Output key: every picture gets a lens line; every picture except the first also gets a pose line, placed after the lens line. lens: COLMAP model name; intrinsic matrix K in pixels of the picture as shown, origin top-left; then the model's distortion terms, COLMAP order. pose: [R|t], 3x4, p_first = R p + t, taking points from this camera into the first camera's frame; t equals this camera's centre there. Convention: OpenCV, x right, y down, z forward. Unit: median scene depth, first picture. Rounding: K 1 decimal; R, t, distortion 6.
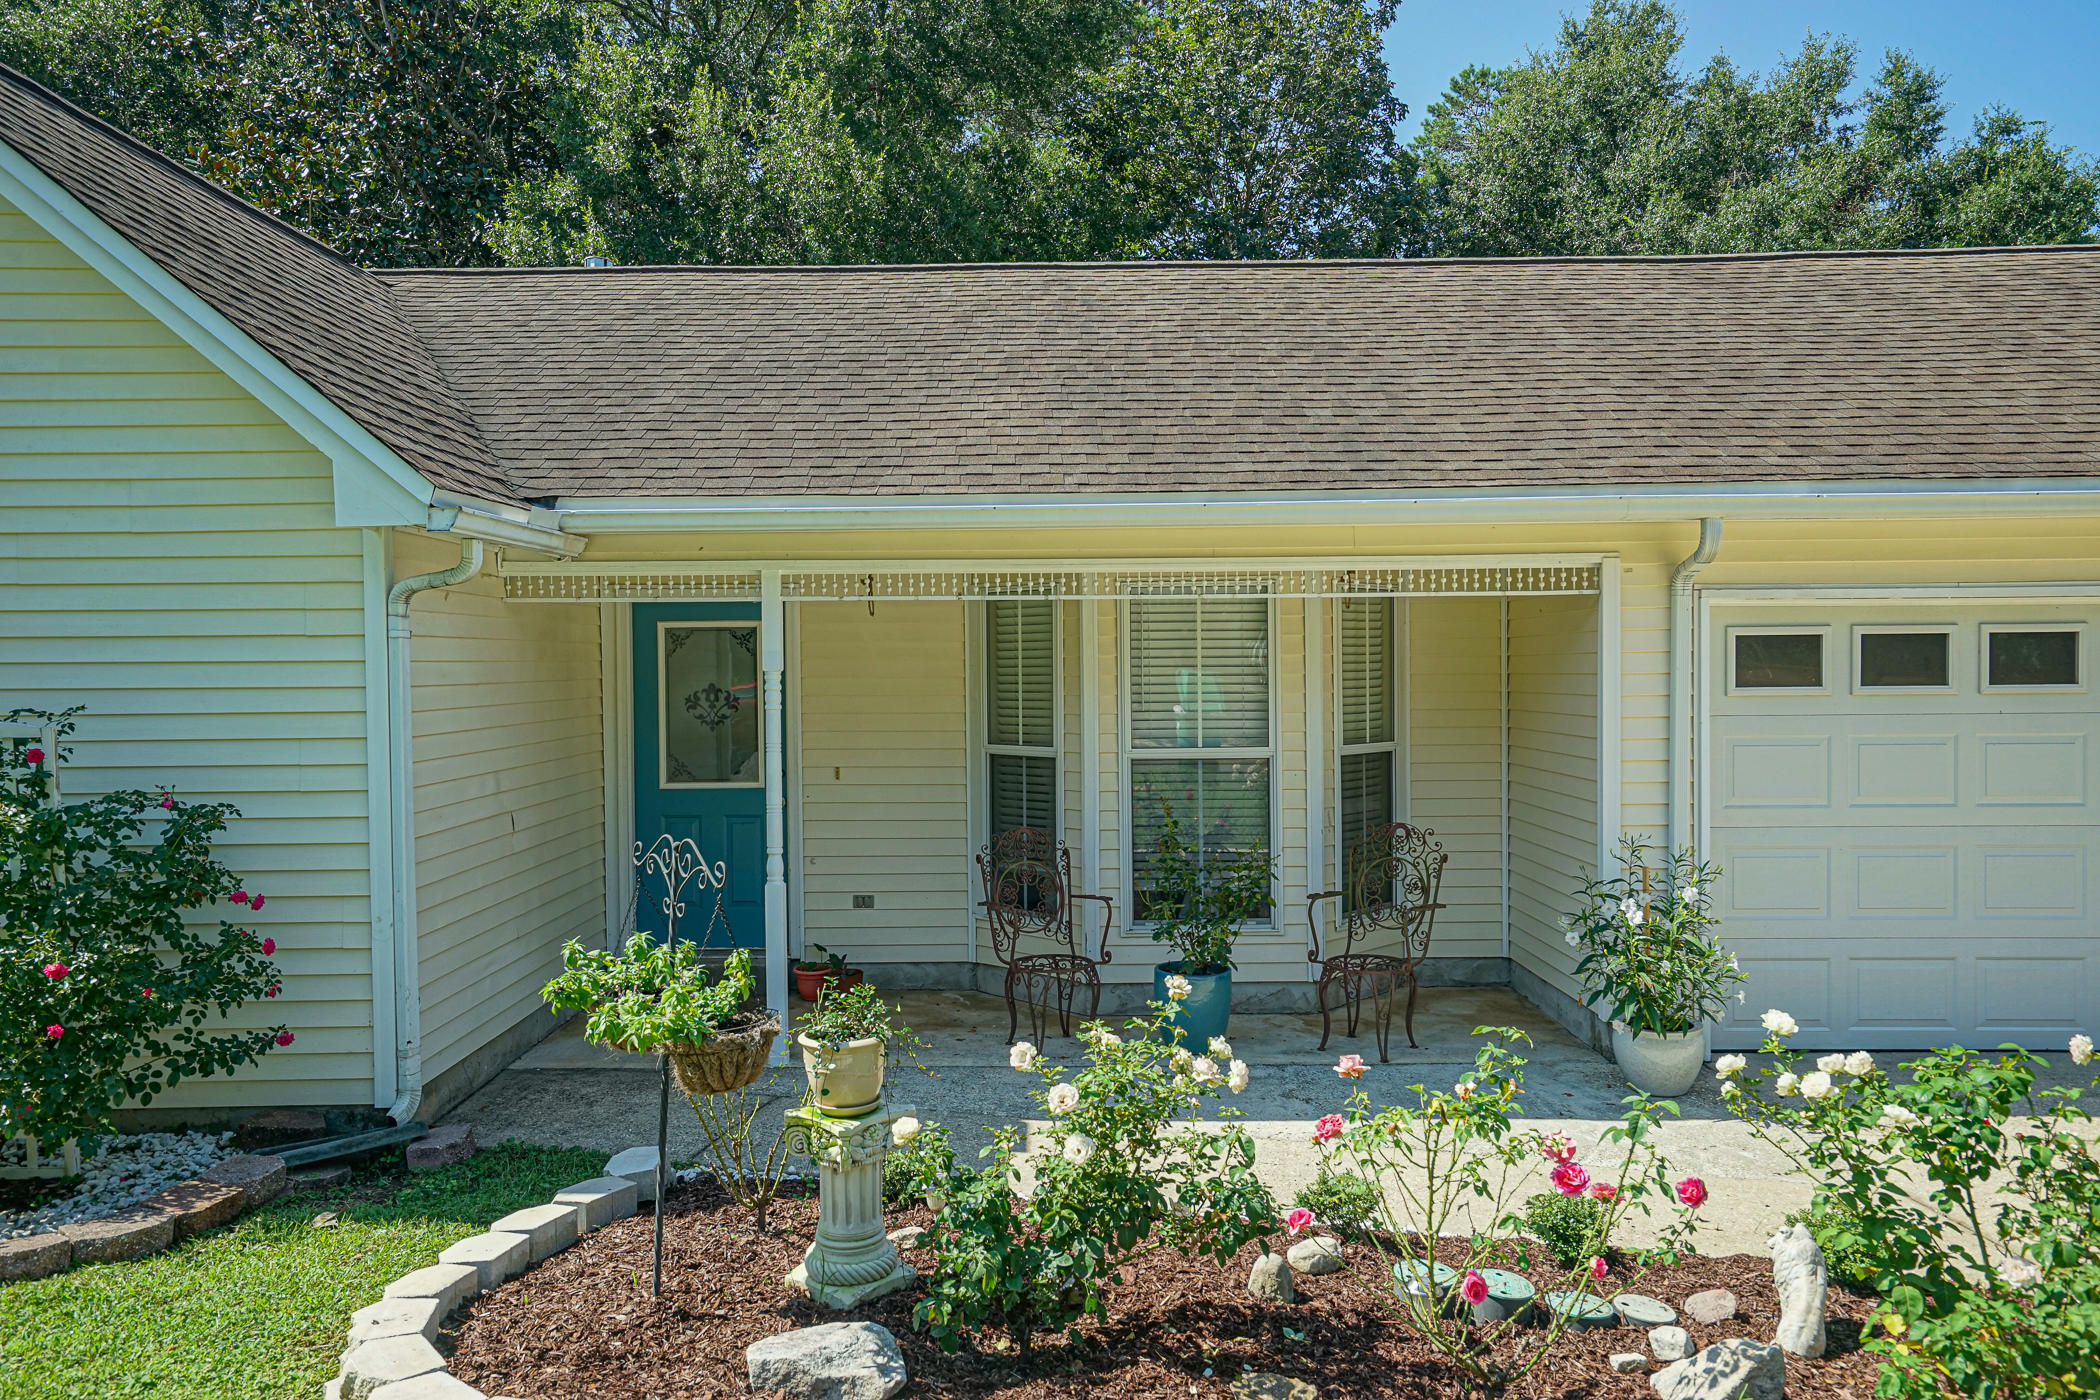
lens RADIAL K [[1468.3, 0, 1050.0], [0, 1468.3, 700.0], [0, 0, 1]] dist [0.042142, -0.000329]
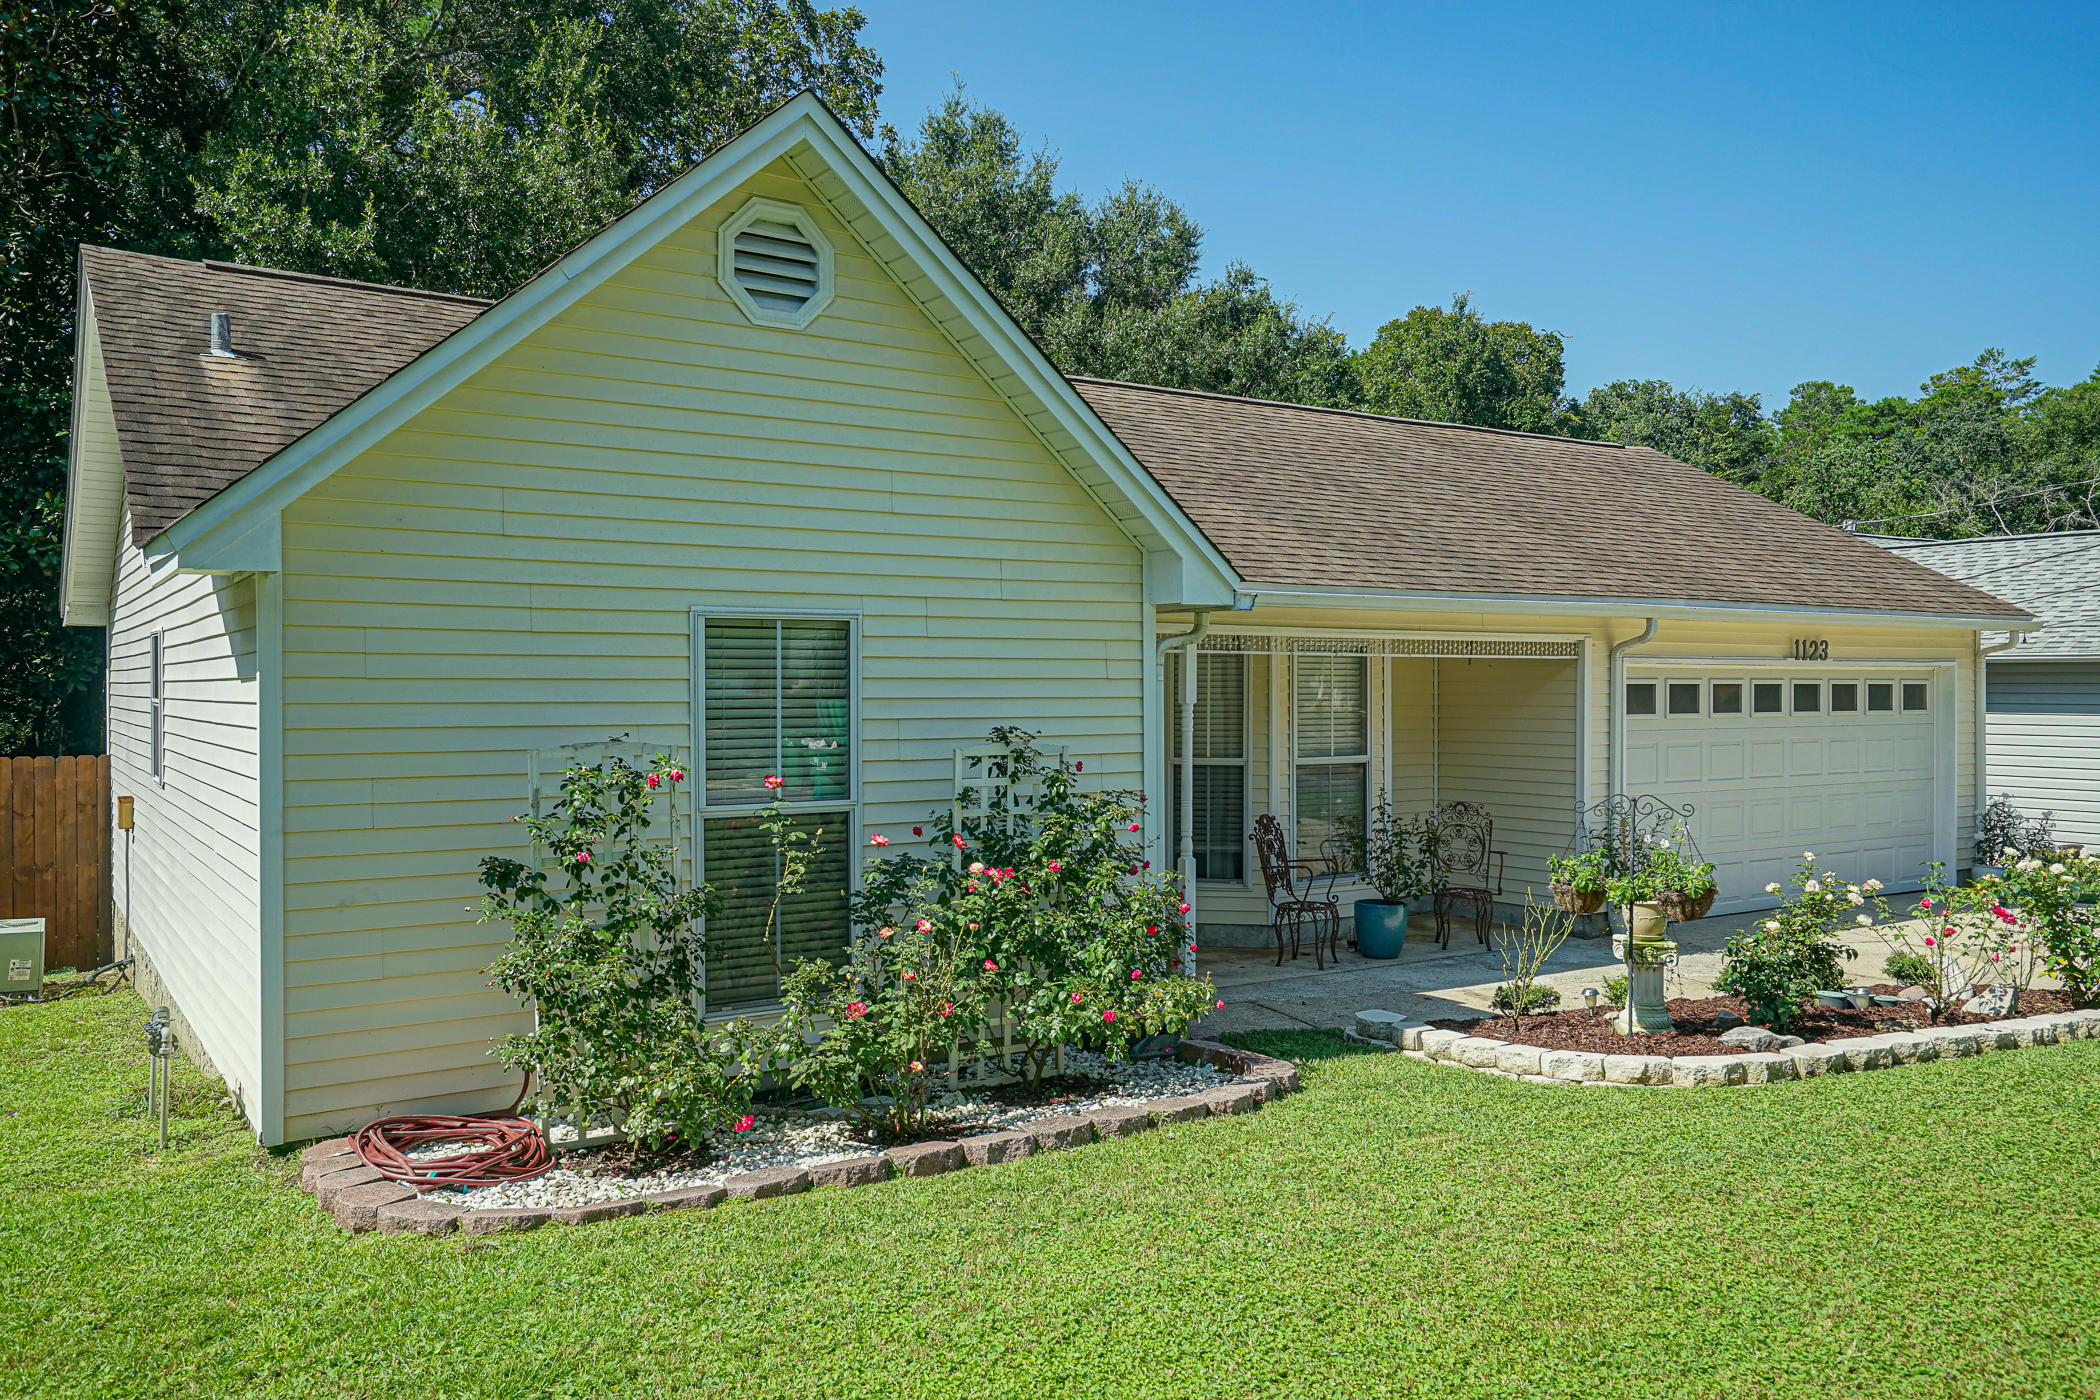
lens RADIAL K [[1586.5, 0, 1050.0], [0, 1586.5, 700.0], [0, 0, 1]] dist [0.006701, 0.001457]
pose [[0.830092, 0.003500, 0.557616, -0.975071], [0.004773, 0.999899, -0.013381, -0.003188], [-0.557606, 0.013769, 0.829991, -0.133358]]
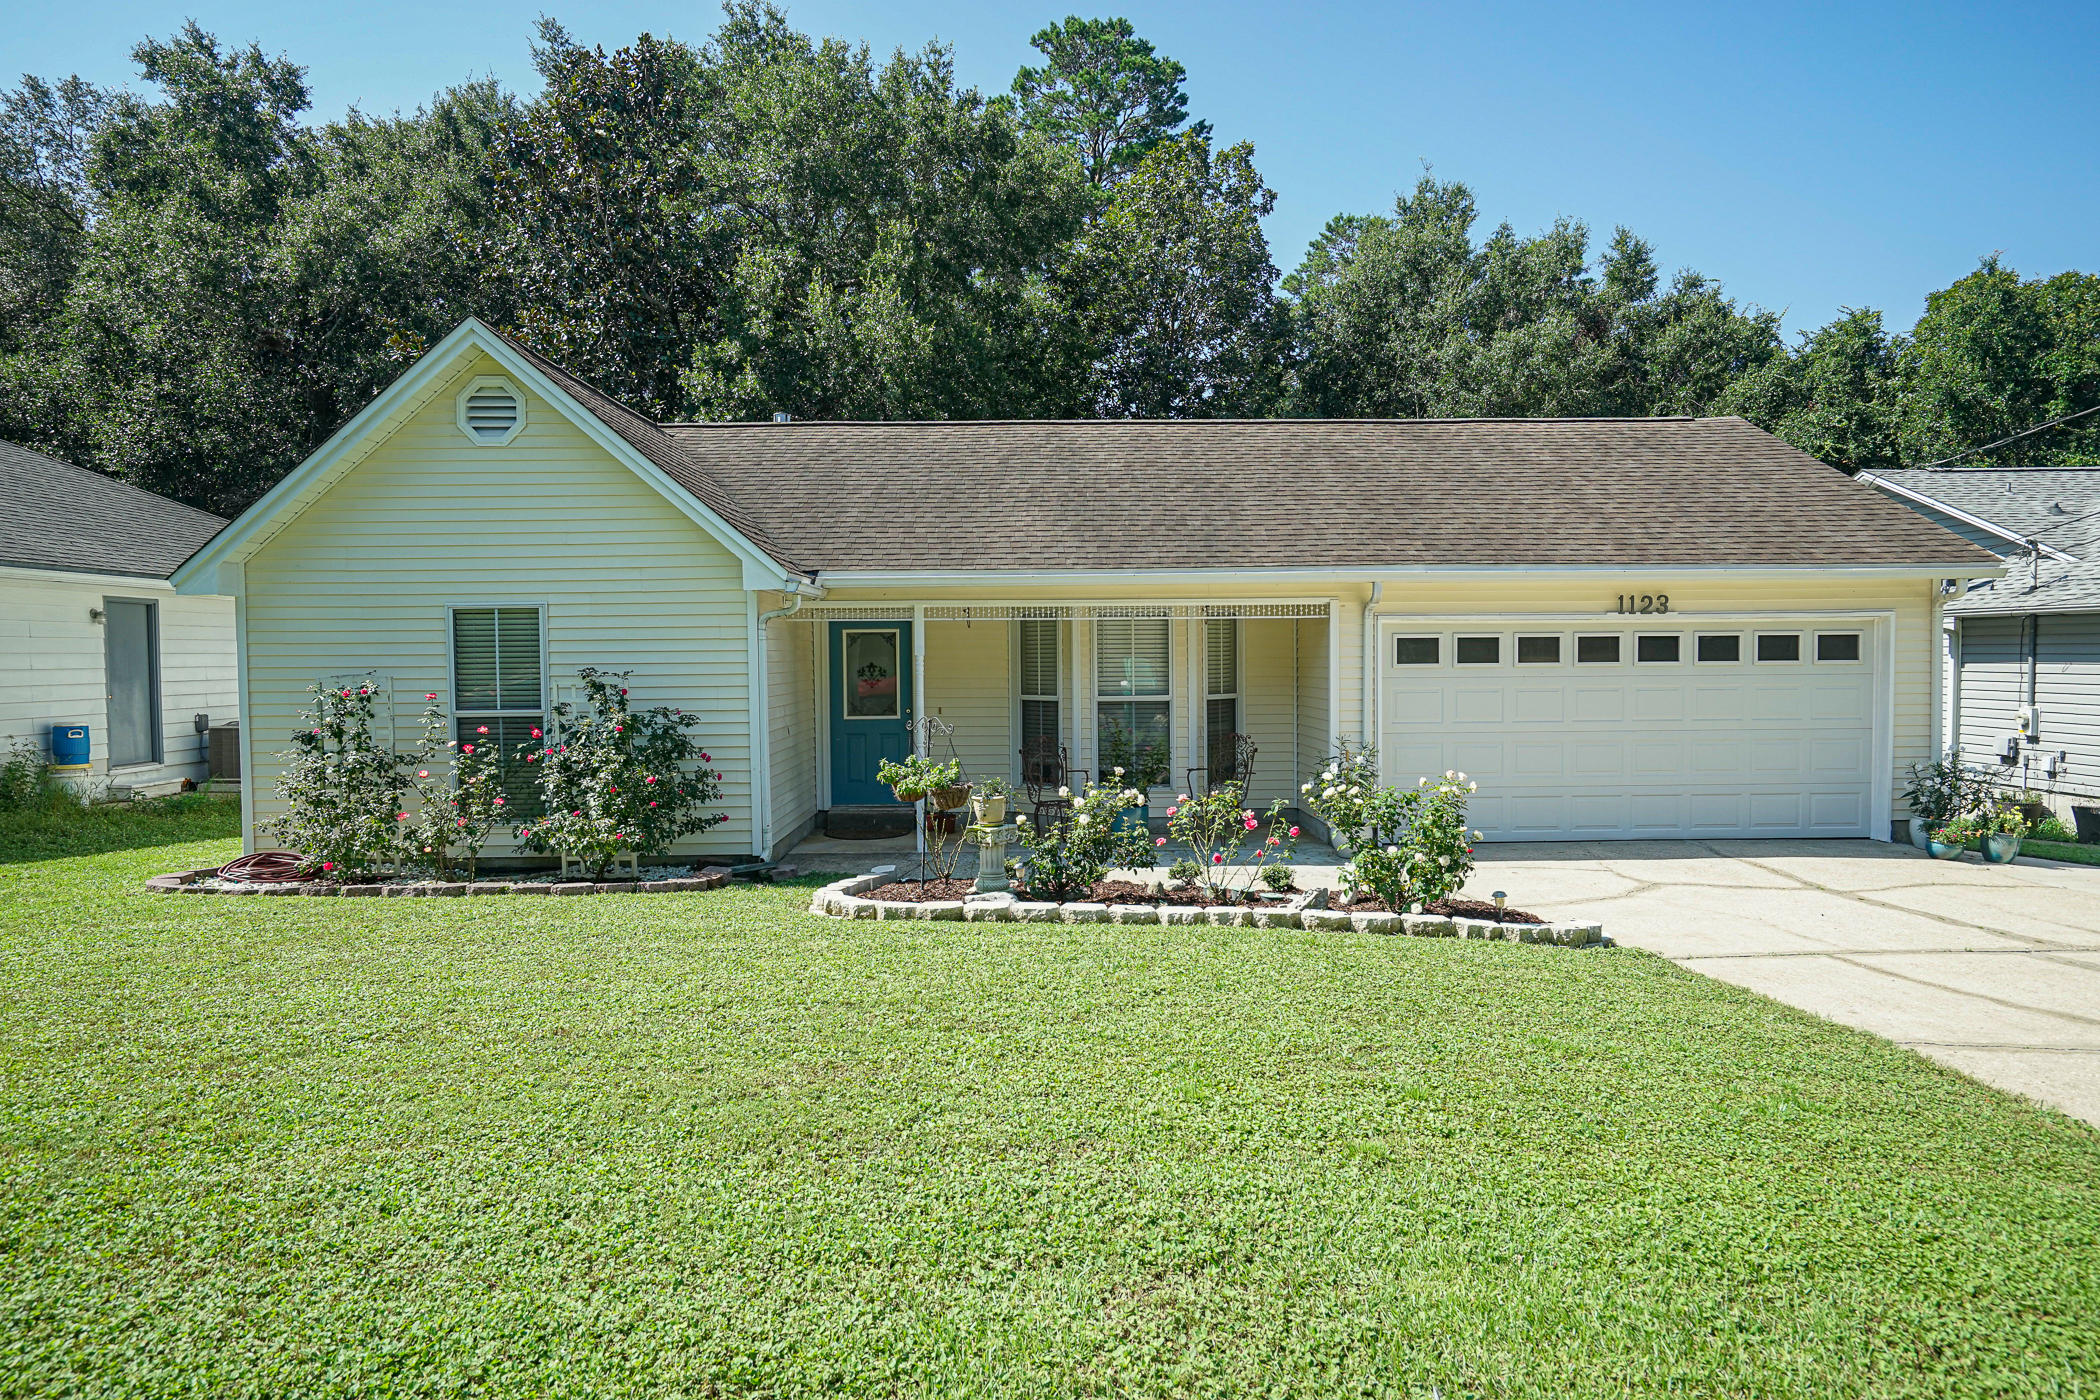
lens RADIAL K [[1209.1, 0, 1050.0], [0, 1209.1, 700.0], [0, 0, 1]] dist [-0.007355, 0.000002]
pose [[0.999724, -0.000806, 0.023489, -0.042872], [0.000483, 0.999906, 0.013722, 0.015890], [-0.023497, -0.013707, 0.999630, -0.561342]]
